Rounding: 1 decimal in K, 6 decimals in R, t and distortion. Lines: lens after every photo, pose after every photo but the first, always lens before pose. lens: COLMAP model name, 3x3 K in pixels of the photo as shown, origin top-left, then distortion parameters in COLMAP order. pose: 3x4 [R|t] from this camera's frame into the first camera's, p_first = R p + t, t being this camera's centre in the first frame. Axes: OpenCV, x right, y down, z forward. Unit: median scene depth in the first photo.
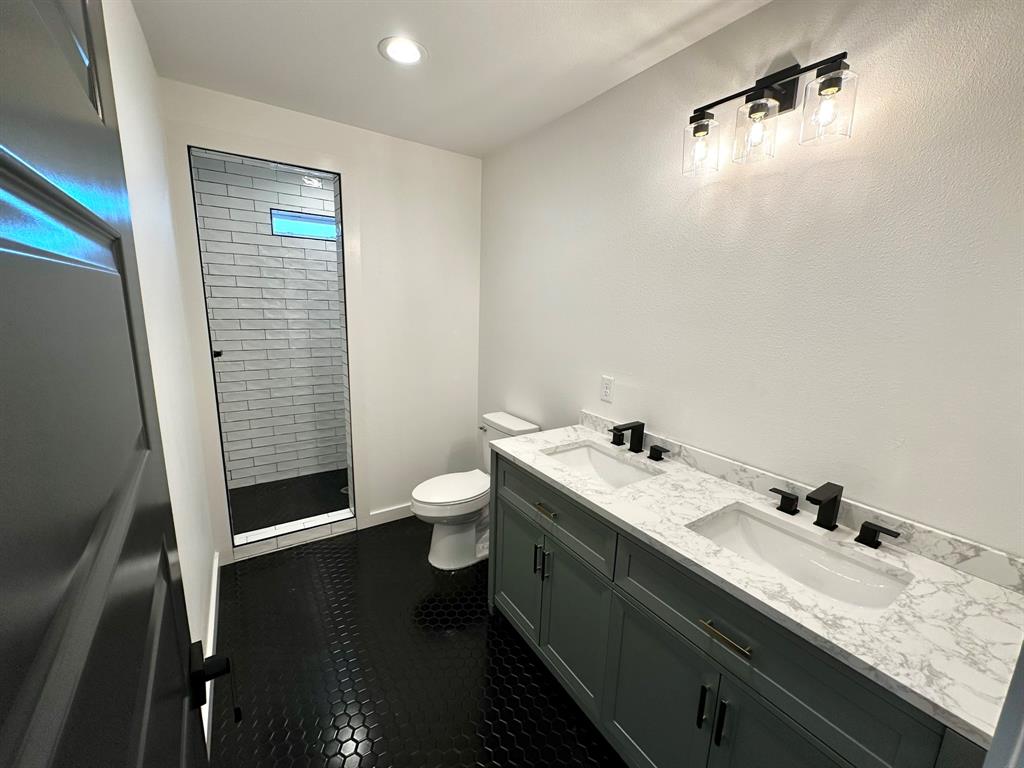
lens RADIAL K [[410.1, 0, 512.0], [0, 410.1, 384.0], [0, 0, 1]] dist [-0.000791, -0.000074]
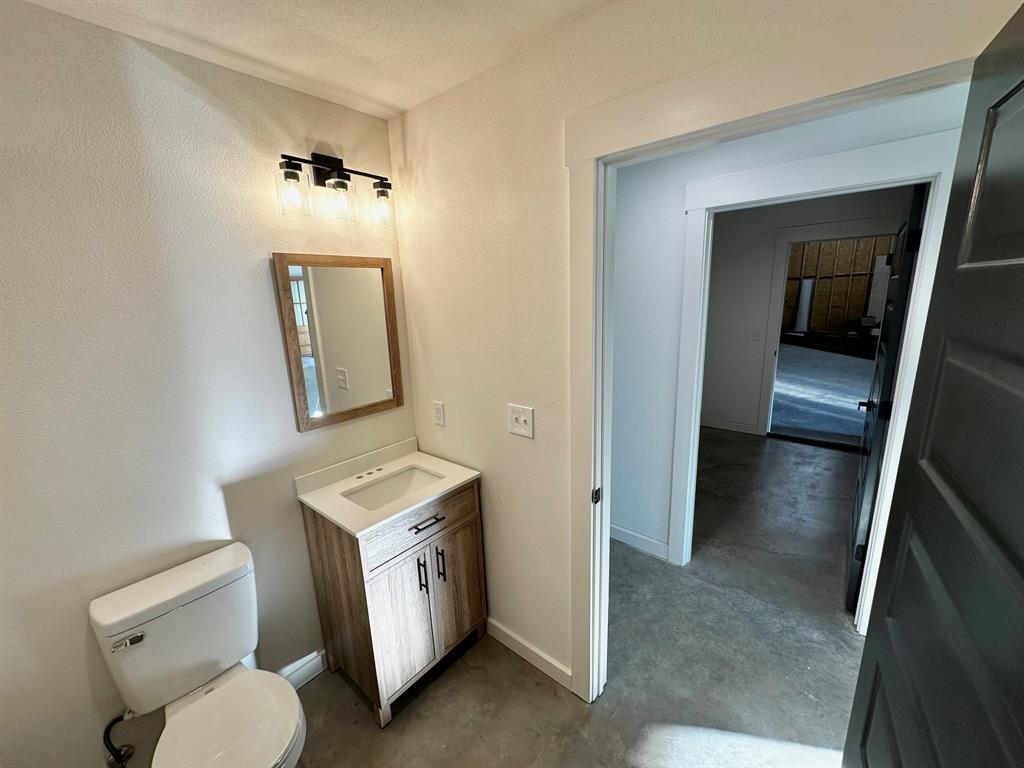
lens RADIAL K [[410.1, 0, 512.0], [0, 410.1, 384.0], [0, 0, 1]] dist [-0.000791, -0.000074]
pose [[-0.261260, -0.238315, 0.935387, -0.840646], [0.216090, 0.930009, 0.297300, -0.310856], [-0.940770, 0.279801, -0.191477, 0.820376]]
